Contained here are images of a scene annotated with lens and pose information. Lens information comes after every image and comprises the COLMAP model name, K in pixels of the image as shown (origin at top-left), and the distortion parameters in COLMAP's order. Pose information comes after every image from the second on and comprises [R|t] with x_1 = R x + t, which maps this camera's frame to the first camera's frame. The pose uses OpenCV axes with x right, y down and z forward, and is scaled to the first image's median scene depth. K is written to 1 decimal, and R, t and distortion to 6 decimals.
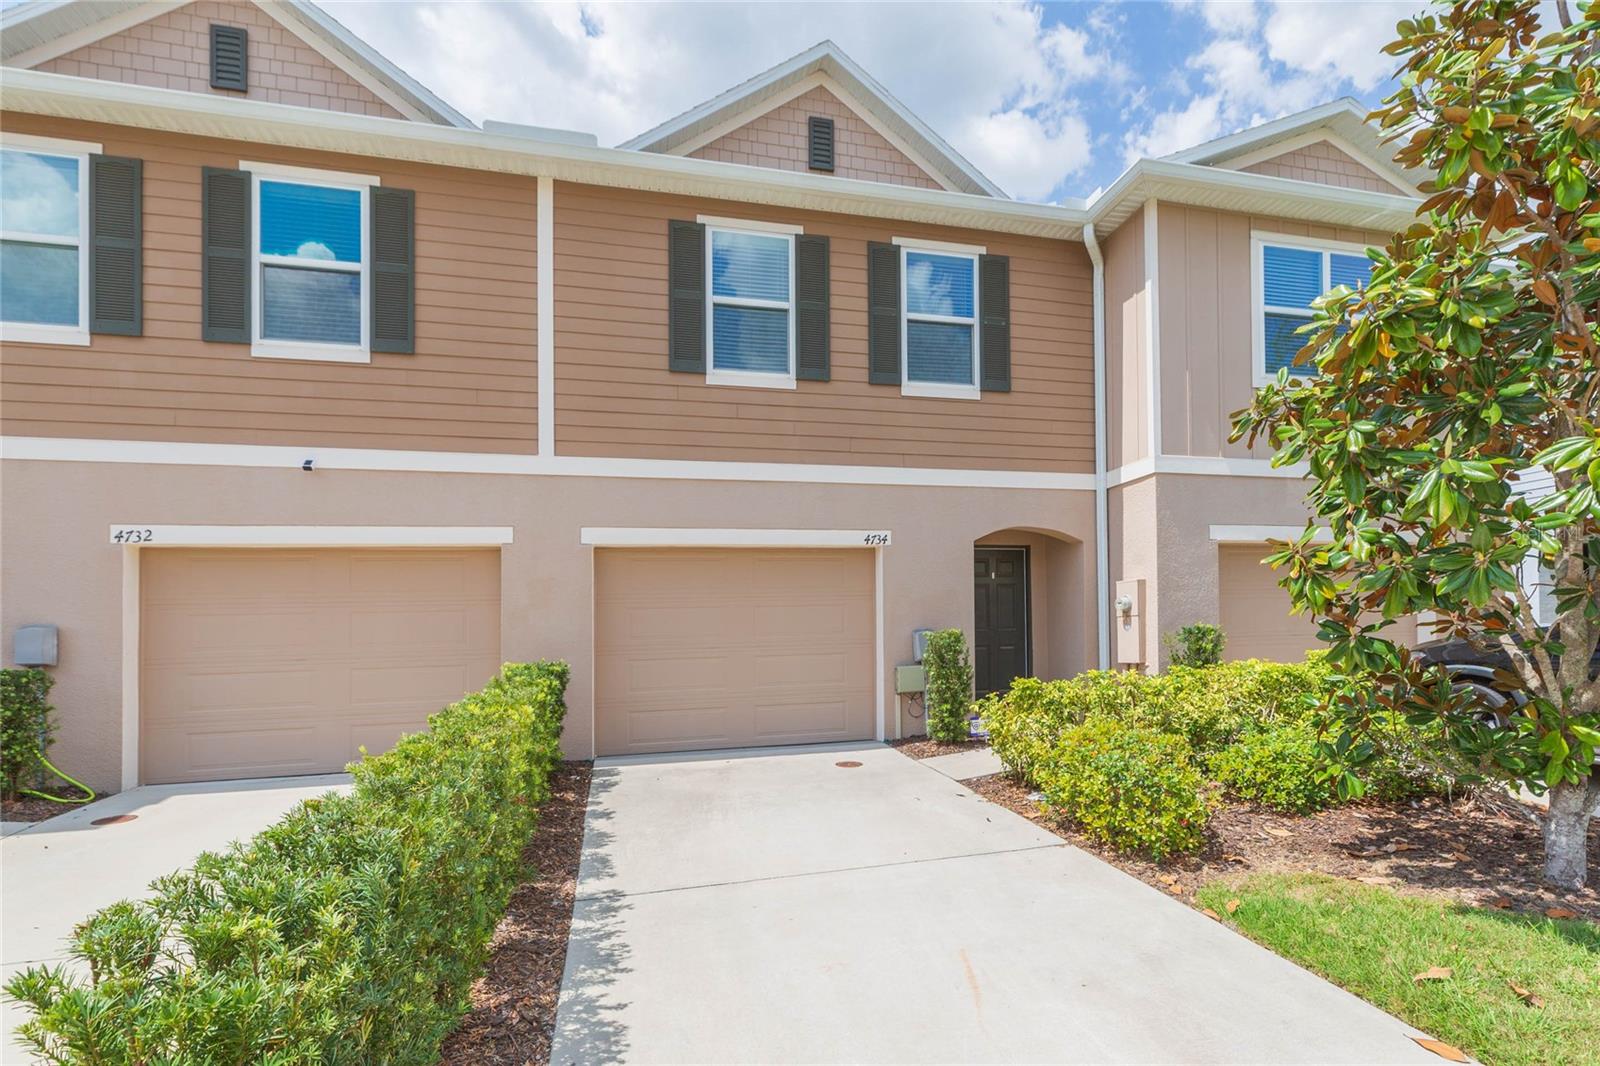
lens RADIAL K [[729.4, 0, 800.0], [0, 729.4, 533.0], [0, 0, 1]] dist [0.002494, 0.000618]
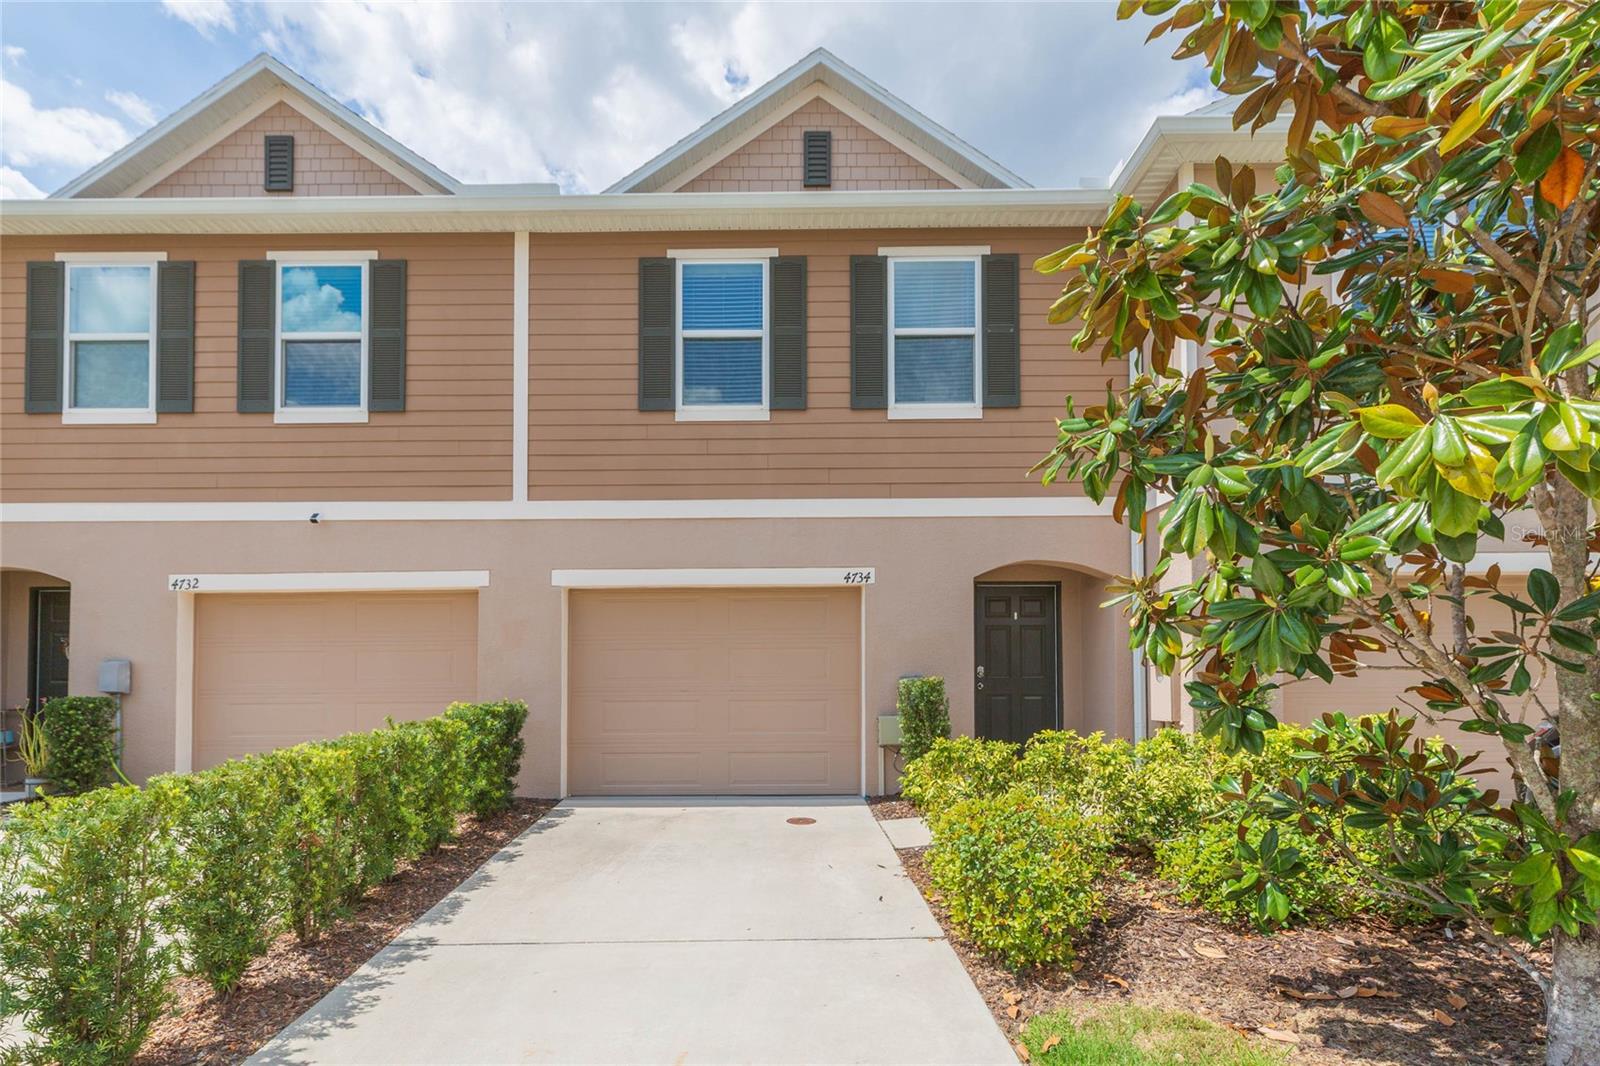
lens RADIAL K [[735.4, 0, 800.1], [0, 735.4, 566.0], [0, 0, 1]] dist [0.002365, 0.000545]
pose [[0.969210, -0.016964, -0.245649, 0.275475], [0.016305, 0.999856, -0.004715, -0.002516], [0.245693, 0.000564, 0.969347, 0.085237]]
